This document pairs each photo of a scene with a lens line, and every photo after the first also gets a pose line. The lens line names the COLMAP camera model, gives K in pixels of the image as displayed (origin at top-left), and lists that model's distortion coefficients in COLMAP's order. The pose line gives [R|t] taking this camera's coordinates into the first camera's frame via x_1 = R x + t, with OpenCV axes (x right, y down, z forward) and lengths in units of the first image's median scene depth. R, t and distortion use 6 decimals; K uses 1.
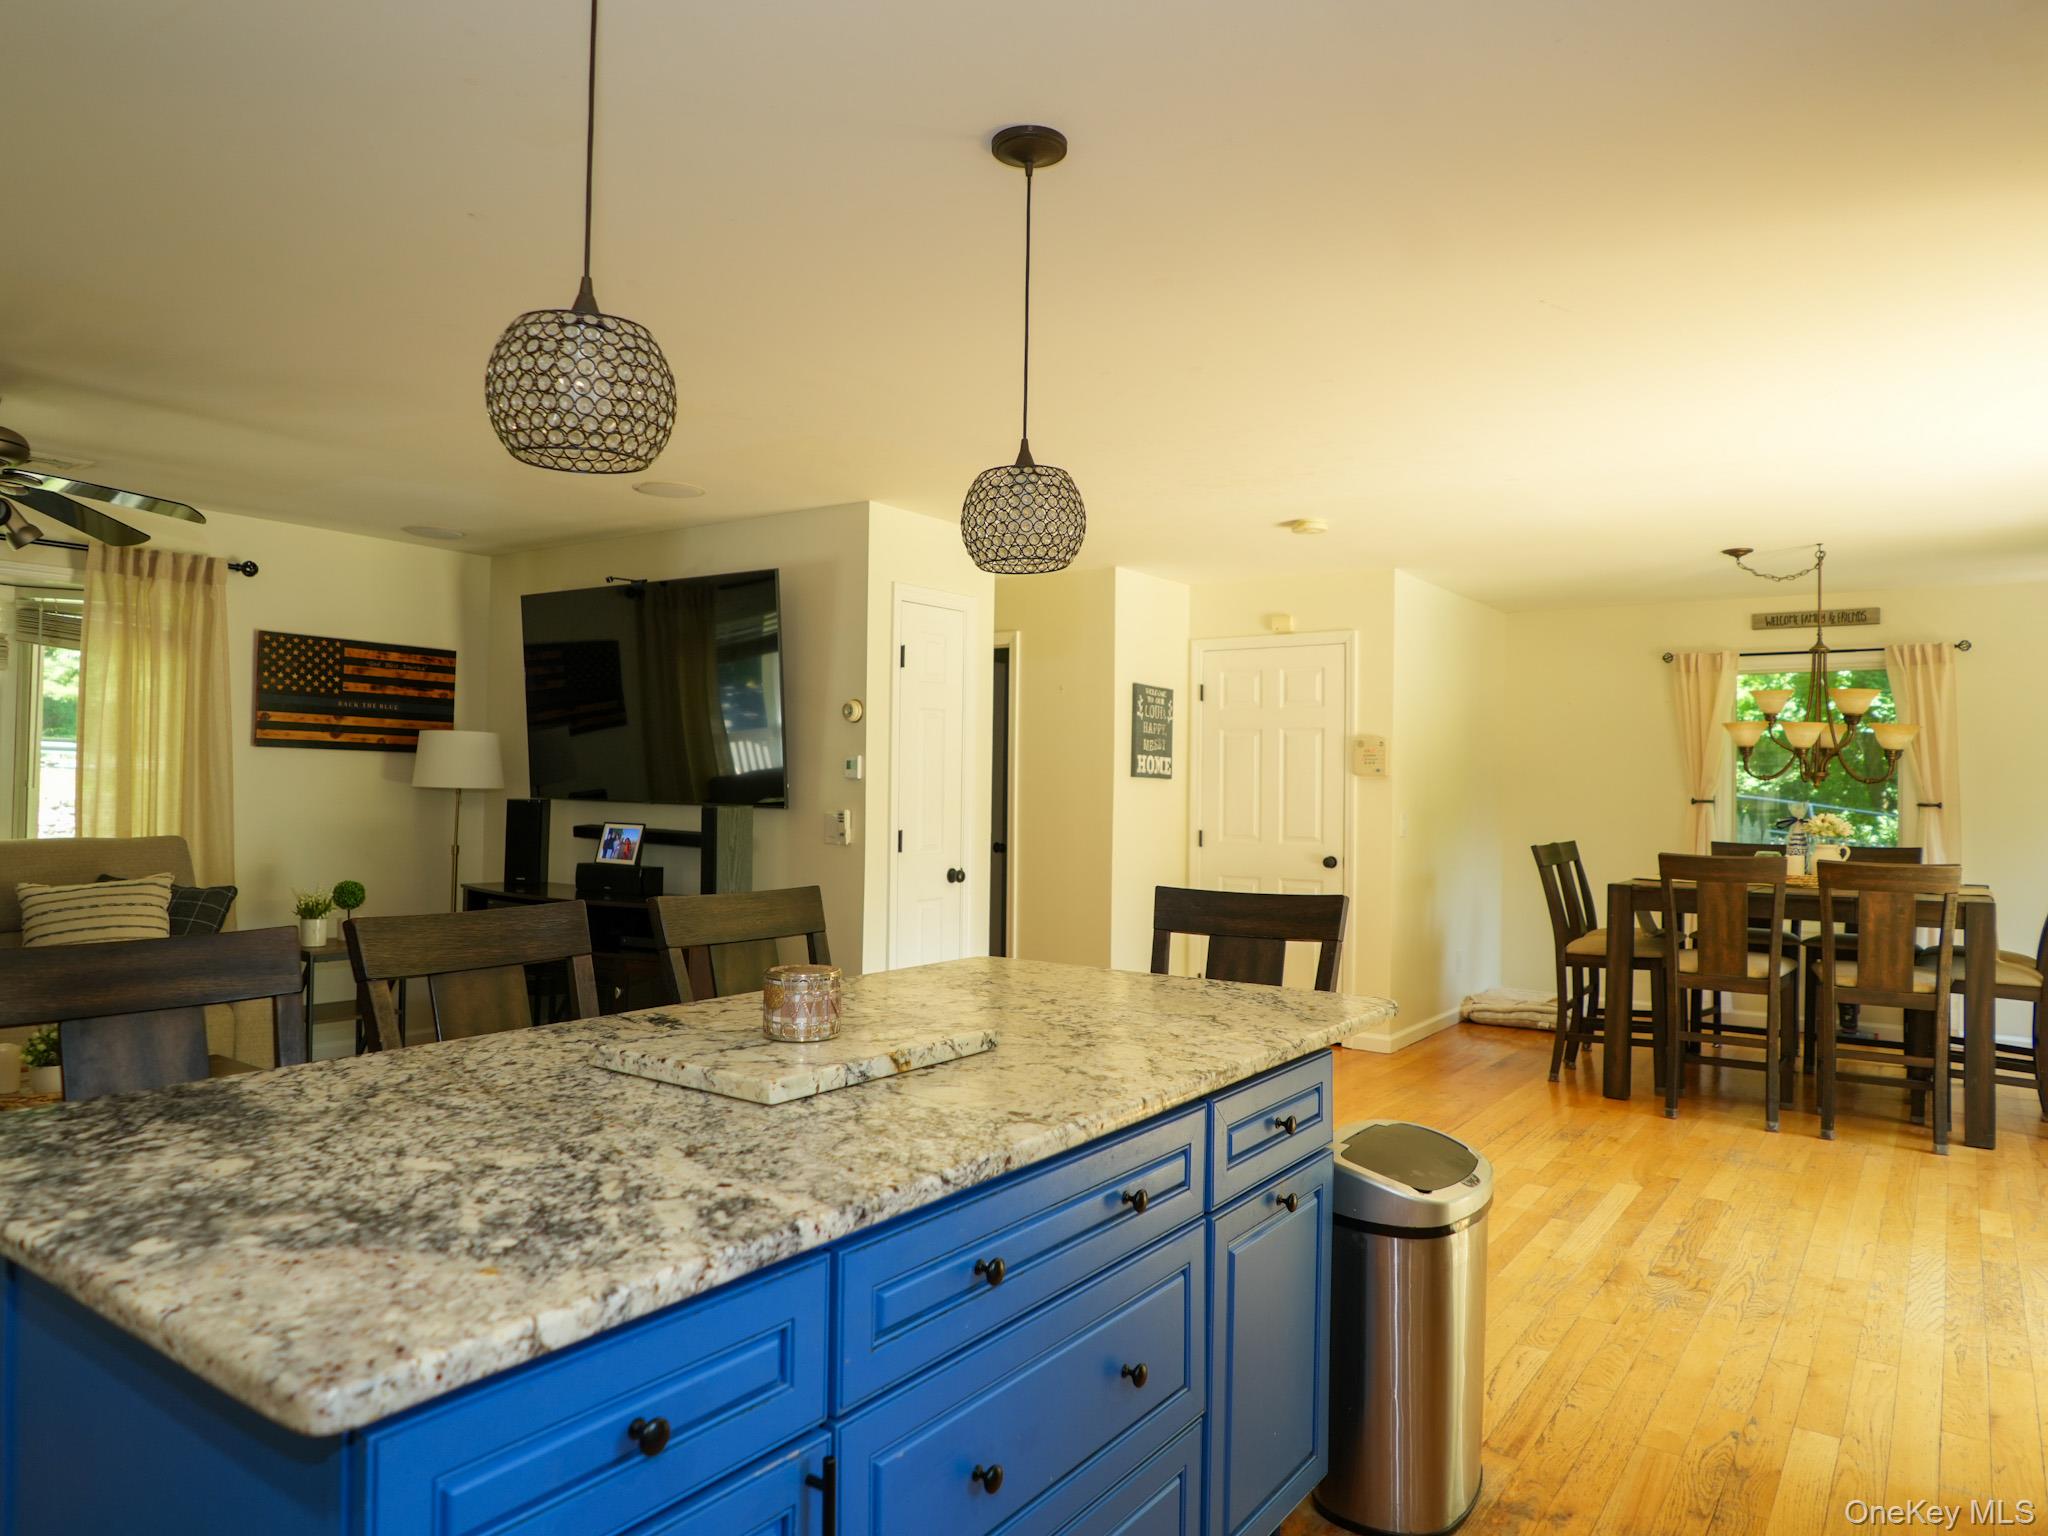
lens RADIAL K [[1324.6, 0, 1024.0], [0, 1324.6, 768.0], [0, 0, 1]] dist [-0.035972, 0.023424]
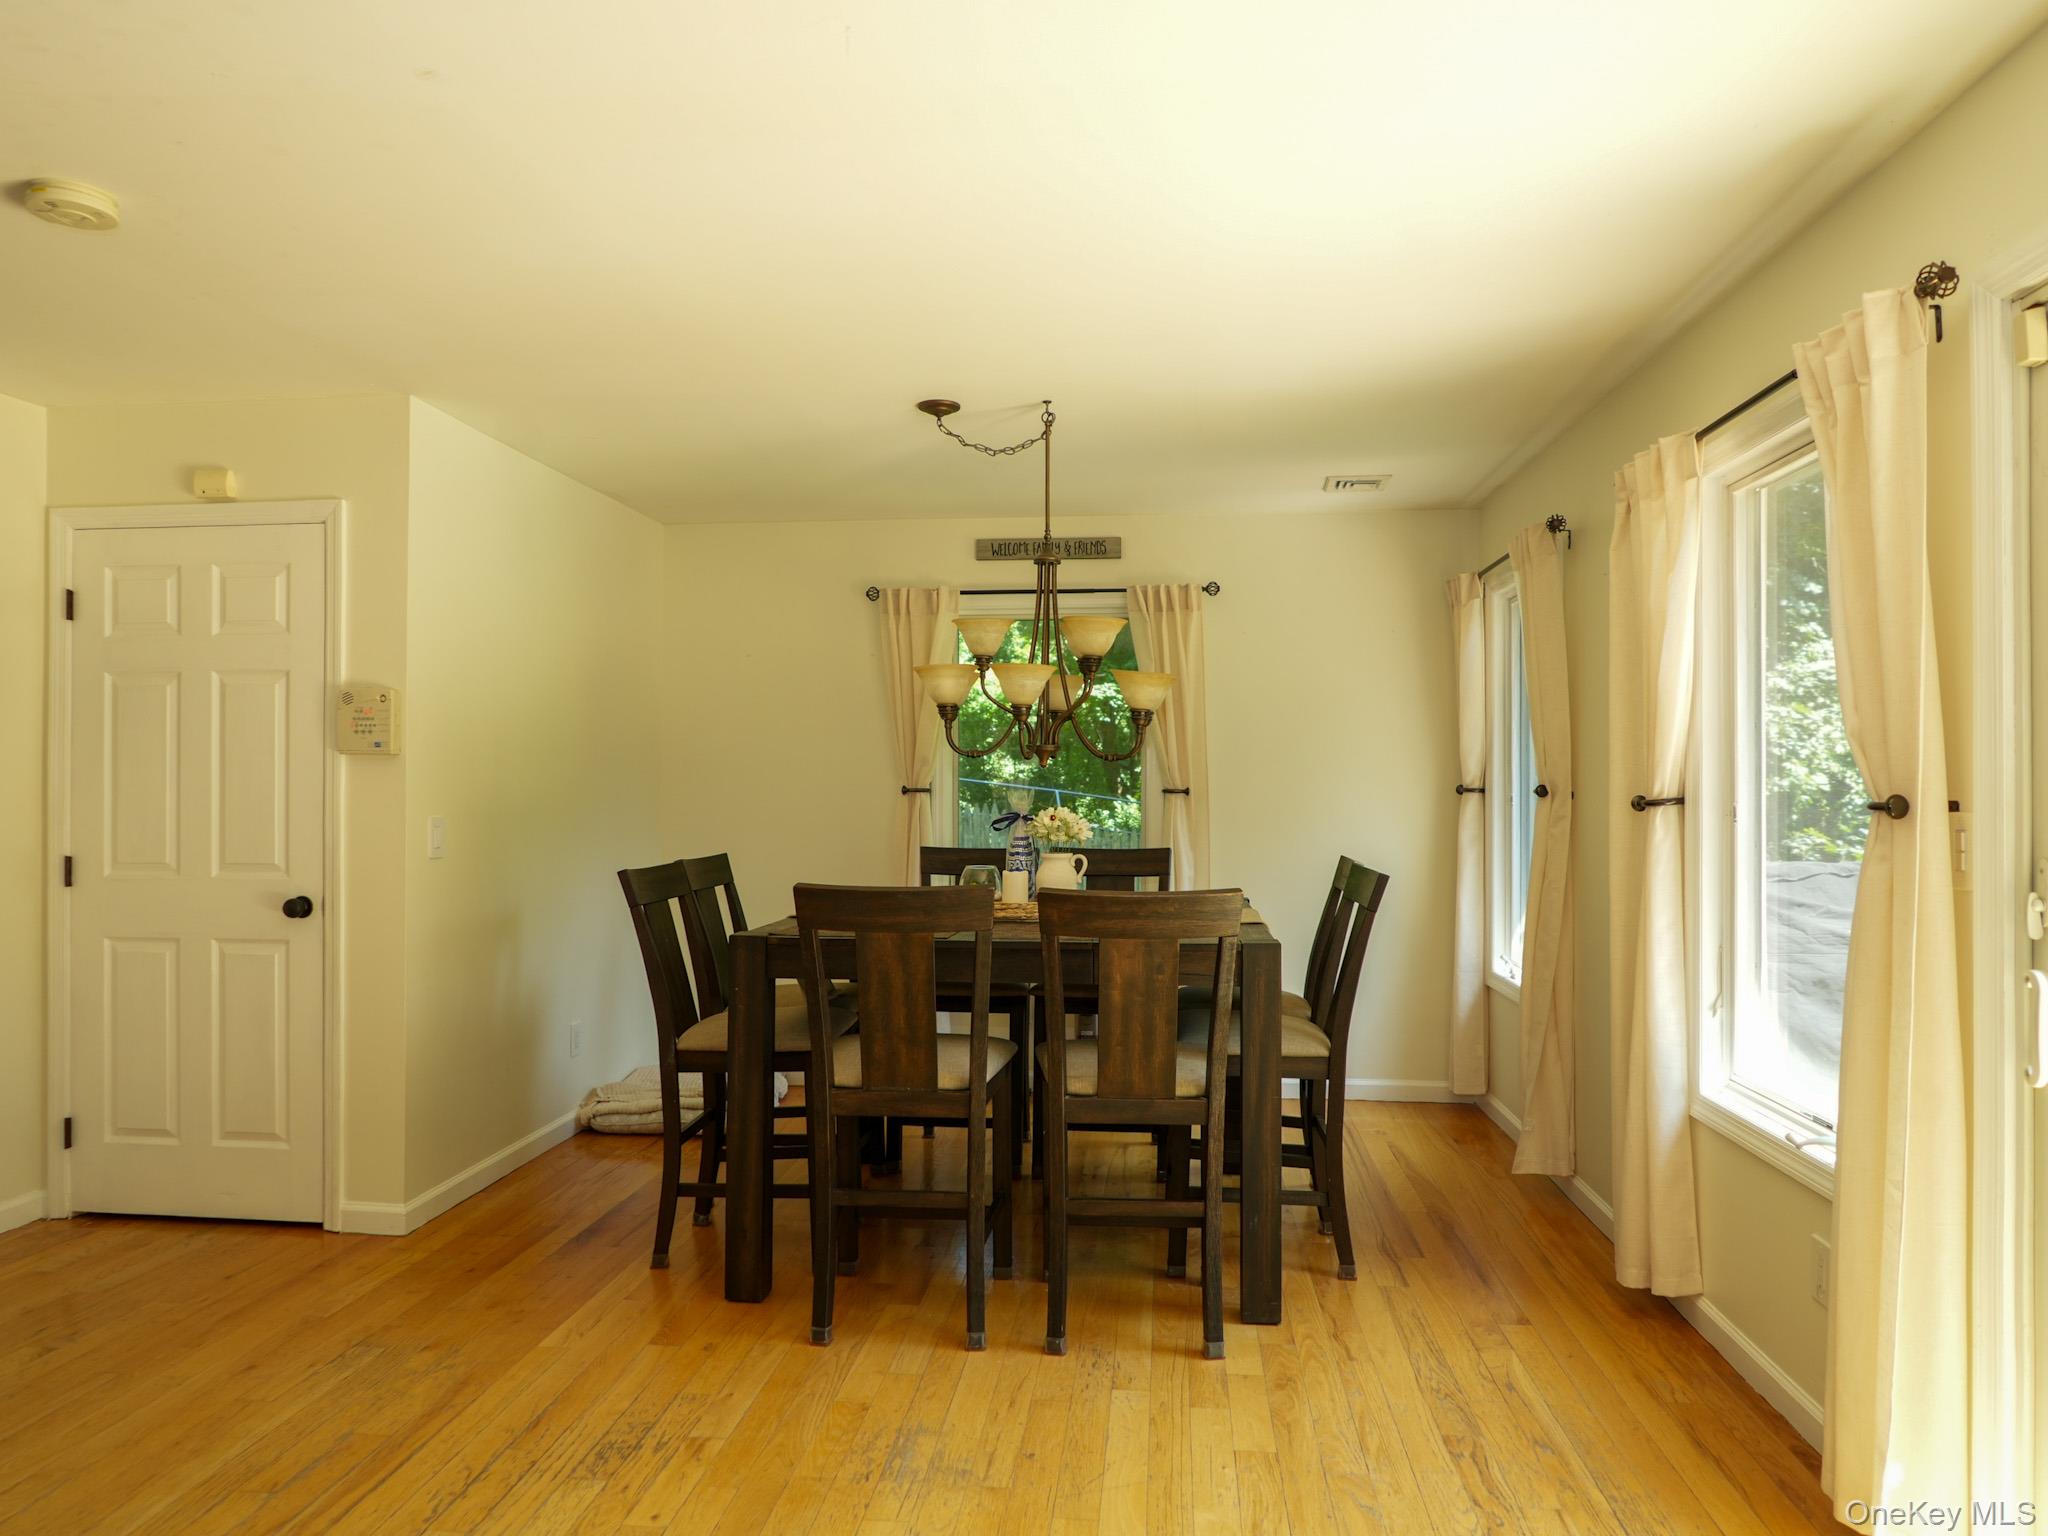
lens RADIAL K [[1324.6, 0, 1024.0], [0, 1324.6, 768.0], [0, 0, 1]] dist [-0.035972, 0.023424]
pose [[0.872146, -0.006327, 0.489206, 0.255046], [0.003411, 0.999971, 0.006853, 0.009742], [-0.489235, -0.004308, 0.872142, 0.400543]]
